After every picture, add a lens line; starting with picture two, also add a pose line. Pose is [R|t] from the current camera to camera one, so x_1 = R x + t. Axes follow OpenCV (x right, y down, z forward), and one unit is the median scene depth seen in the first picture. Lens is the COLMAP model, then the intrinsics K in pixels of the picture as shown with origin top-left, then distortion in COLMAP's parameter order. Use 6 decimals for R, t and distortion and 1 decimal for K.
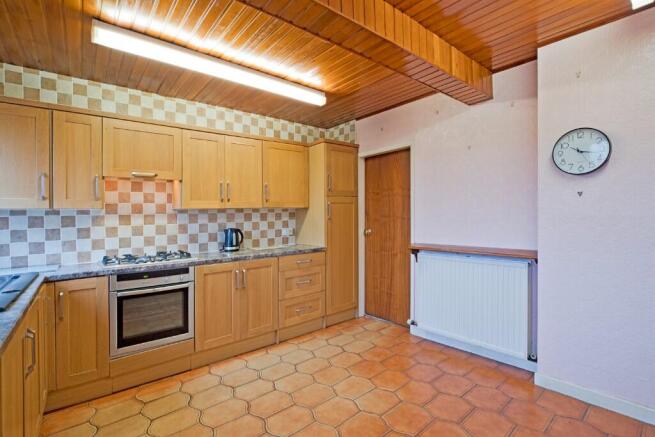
lens RADIAL K [[304.7, 0, 322.2], [0, 304.7, 222.0], [0, 0, 1]] dist [-0.029000, 0.000567]
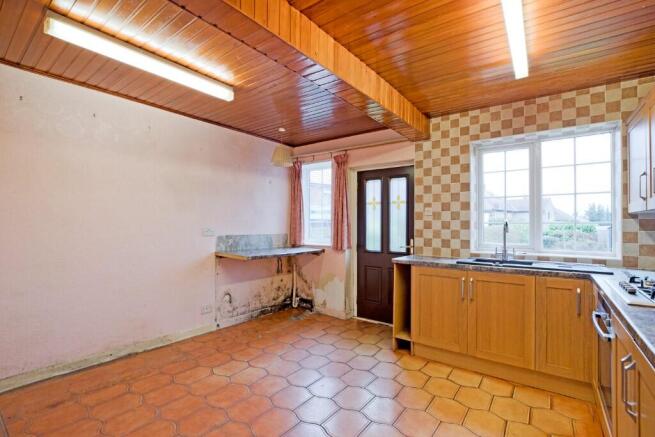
lens RADIAL K [[295.4, 0, 327.5], [0, 295.4, 218.5], [0, 0, 1]] dist [-0.028565, 0.000275]
pose [[-0.967026, 0.003140, -0.254660, 0.187146], [0.003670, 0.999992, -0.001606, -0.016559], [0.254653, -0.002487, -0.967029, 1.253689]]
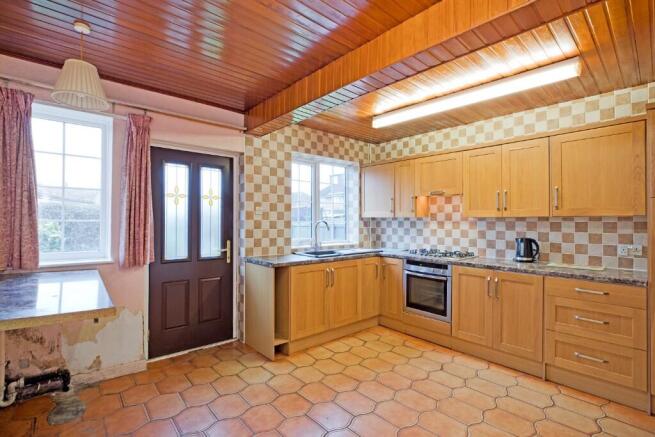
lens RADIAL K [[304.7, 0, 322.2], [0, 304.7, 222.0], [0, 0, 1]] dist [-0.029000, 0.000567]
pose [[0.028478, 0.026218, -0.999251, 0.711990], [-0.027135, 0.999308, 0.025446, -0.039909], [0.999226, 0.026390, 0.029169, 0.398688]]
